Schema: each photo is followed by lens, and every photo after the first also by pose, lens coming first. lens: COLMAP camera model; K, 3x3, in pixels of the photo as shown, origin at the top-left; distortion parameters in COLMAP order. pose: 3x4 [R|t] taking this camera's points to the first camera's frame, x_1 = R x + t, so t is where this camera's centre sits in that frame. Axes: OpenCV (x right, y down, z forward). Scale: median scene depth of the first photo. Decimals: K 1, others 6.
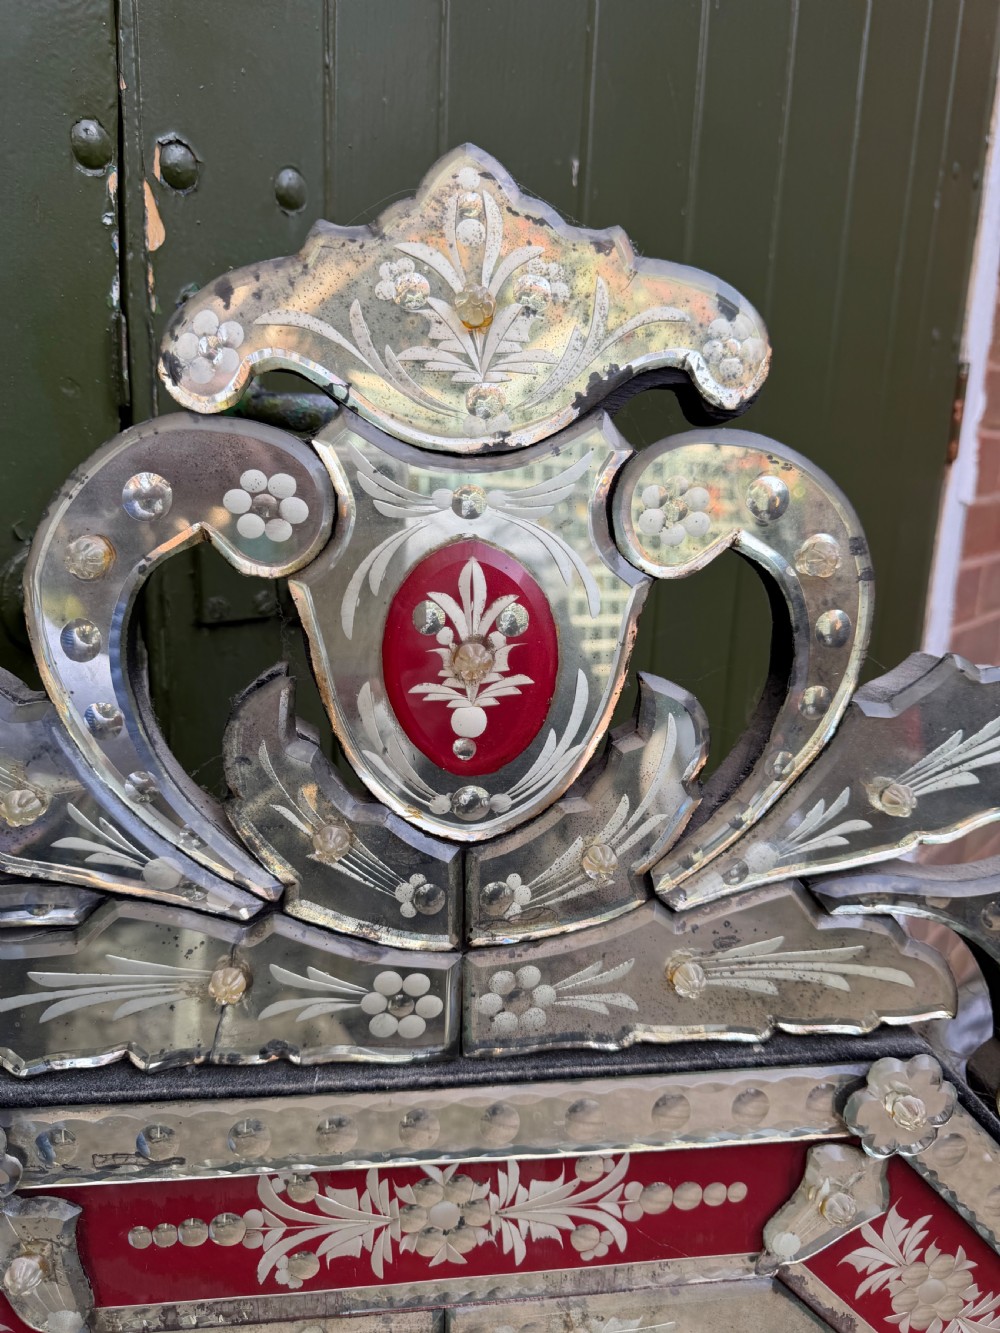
lens RADIAL K [[974.2, 0, 513.8], [0, 974.2, 677.6], [0, 0, 1]] dist [0.024479, -0.049012]
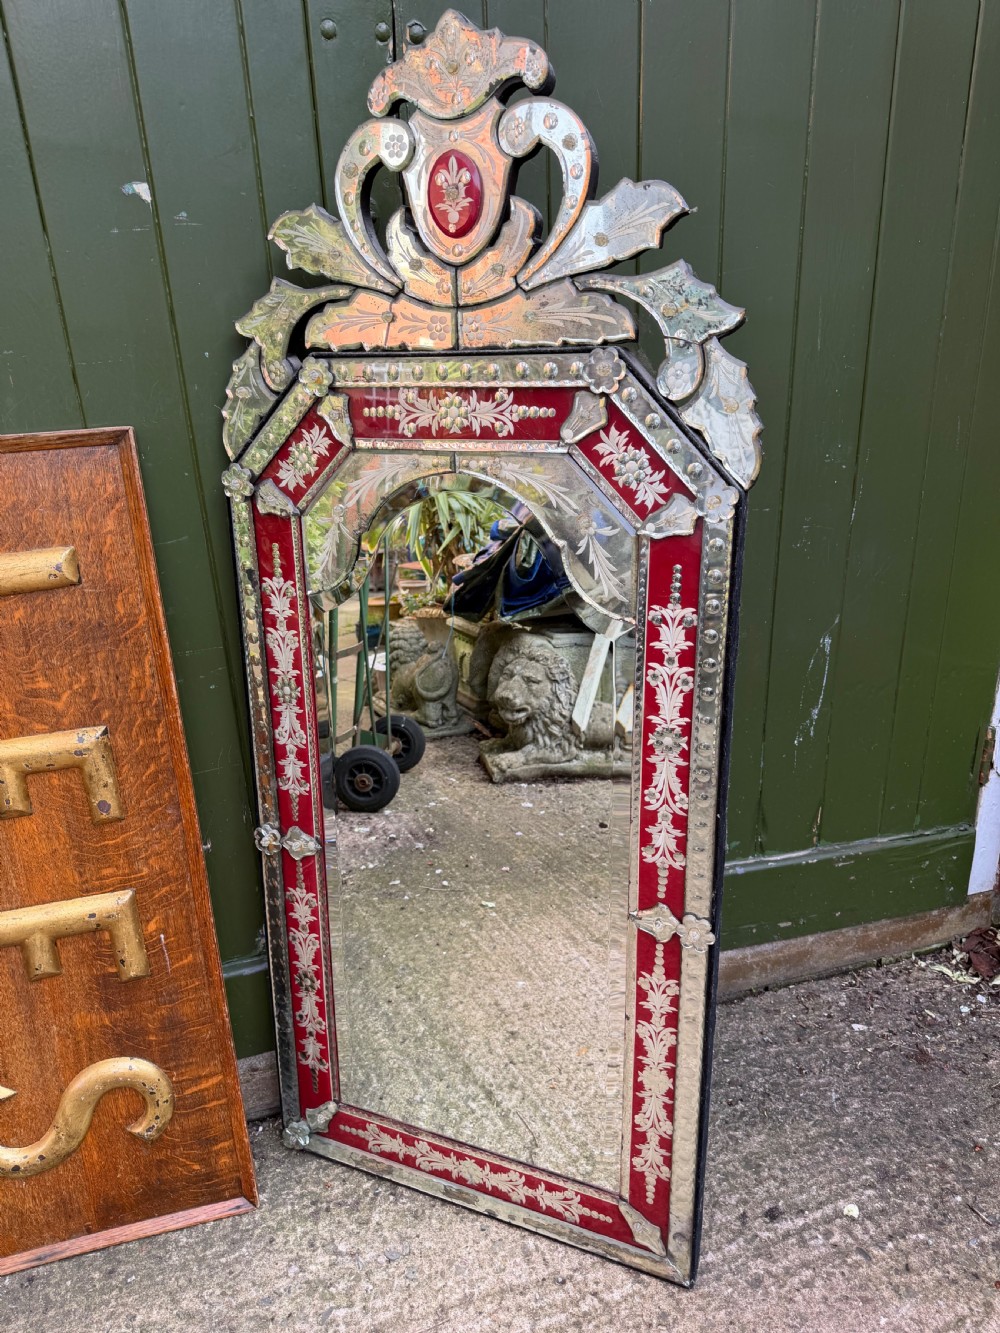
lens RADIAL K [[941.6, 0, 499.9], [0, 941.6, 671.0], [0, 0, 1]] dist [0.114319, -0.185415]
pose [[0.855522, 0.123569, -0.502805, 1.620755], [-0.063304, 0.988781, 0.135292, 0.955997], [0.513882, -0.083916, 0.853747, -1.453642]]
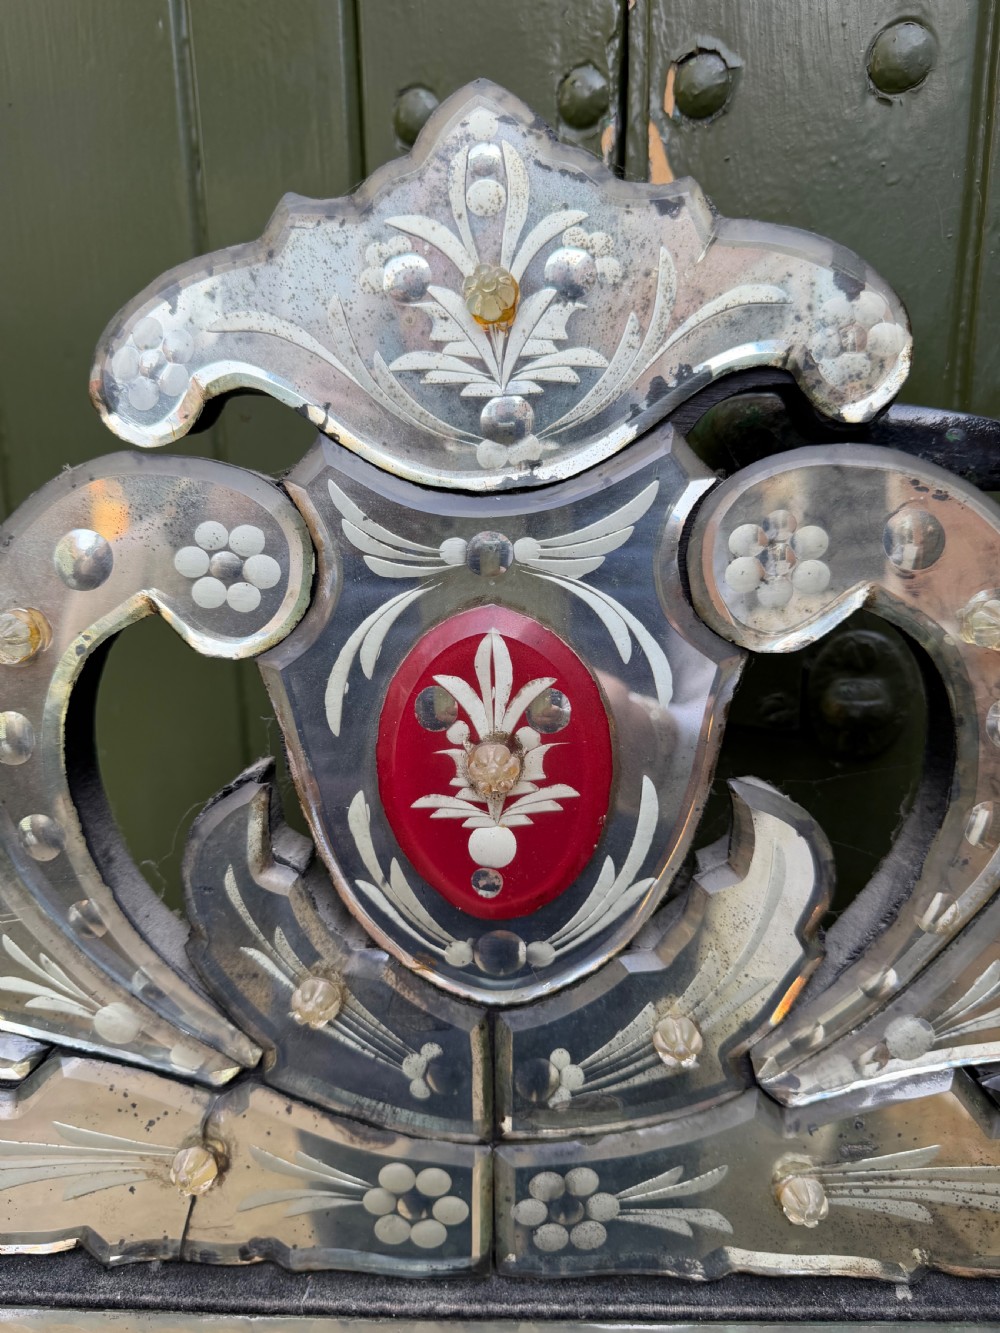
lens RADIAL K [[939.4, 0, 501.7], [0, 939.4, 667.0], [0, 0, 1]] dist [0.009538, -0.040657]
pose [[0.987213, -0.004025, -0.159357, 0.071775], [-0.001251, 0.999455, -0.032995, -0.064430], [0.159403, 0.032772, 0.986669, 0.271009]]
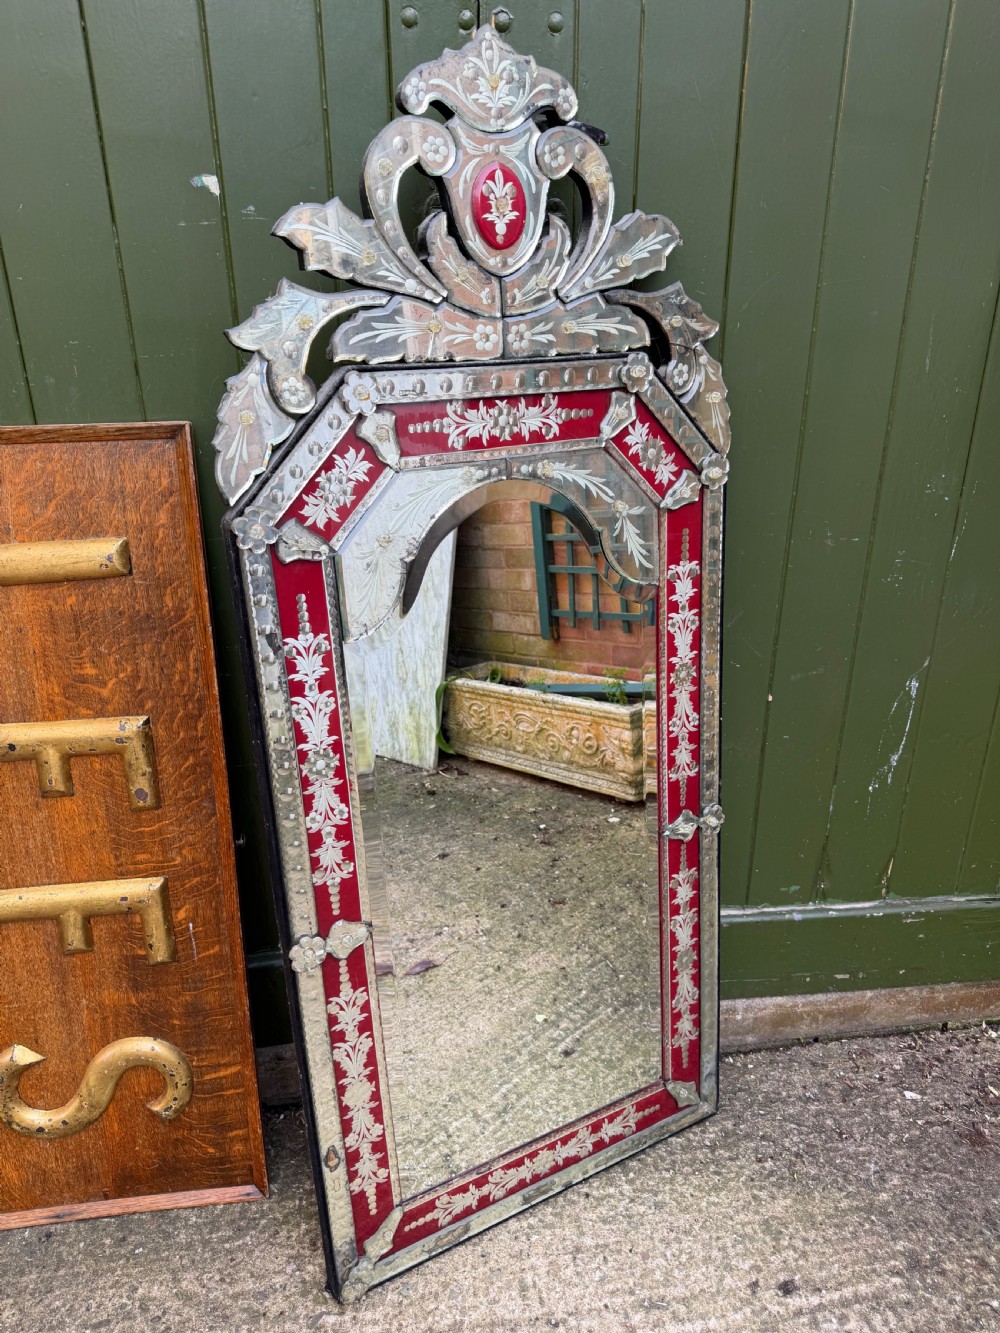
lens RADIAL K [[941.6, 0, 499.9], [0, 941.6, 671.0], [0, 0, 1]] dist [0.114319, -0.185415]
pose [[0.930666, -0.174999, 0.321303, -1.175813], [0.133444, 0.980054, 0.147265, 0.902620], [-0.340666, -0.094179, 0.935456, -1.806190]]
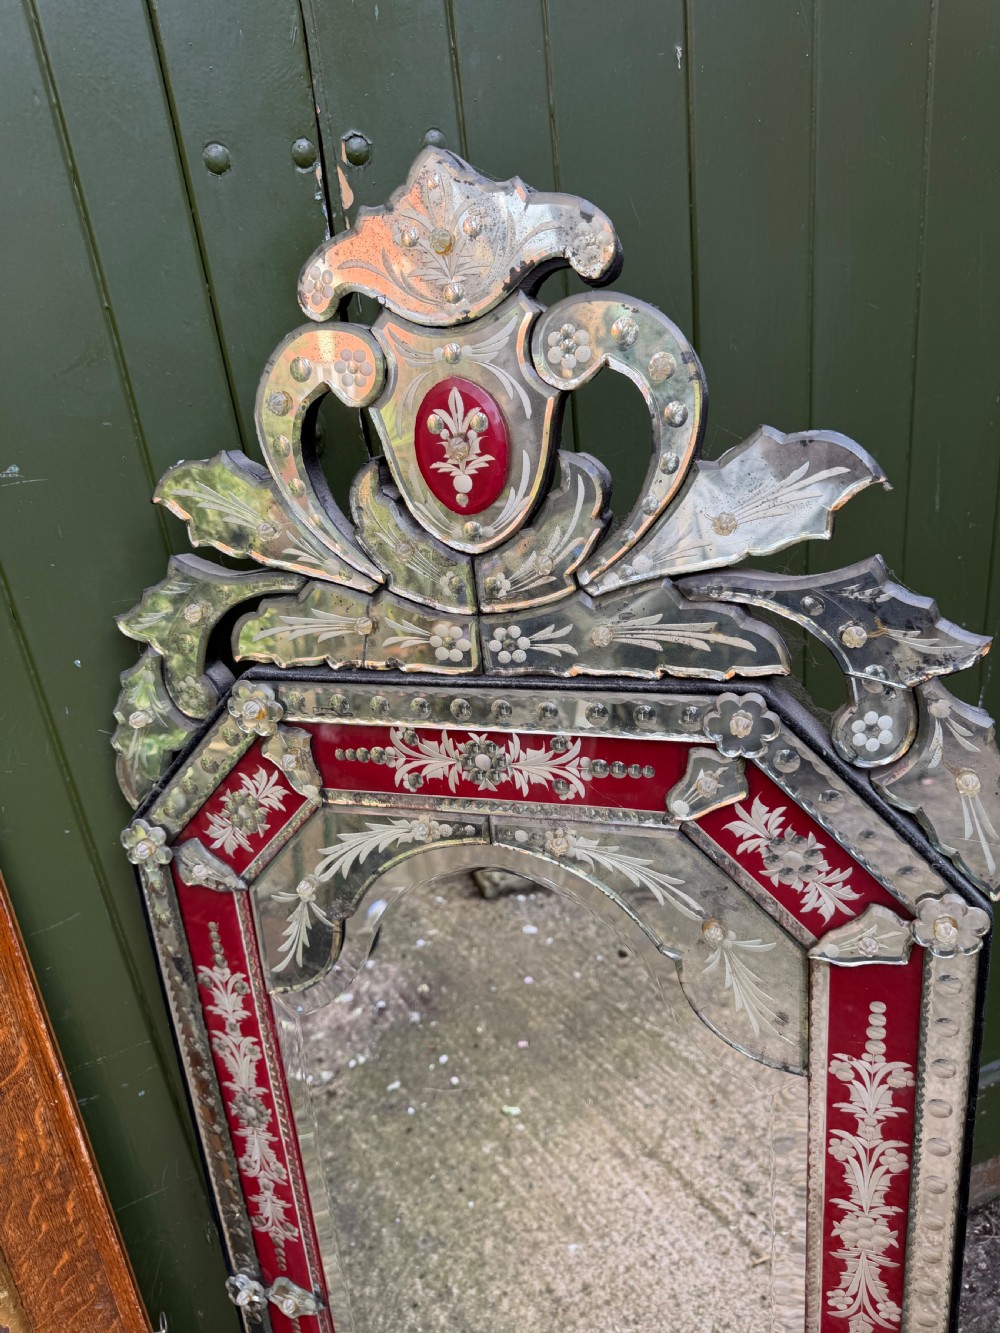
lens RADIAL K [[947.4, 0, 502.2], [0, 947.4, 666.2], [0, 0, 1]] dist [0.107770, -0.178204]
pose [[0.892517, 0.046159, -0.448645, 0.778579], [0.027080, 0.987469, 0.155470, 0.102466], [0.450200, -0.150909, 0.880083, -0.537165]]
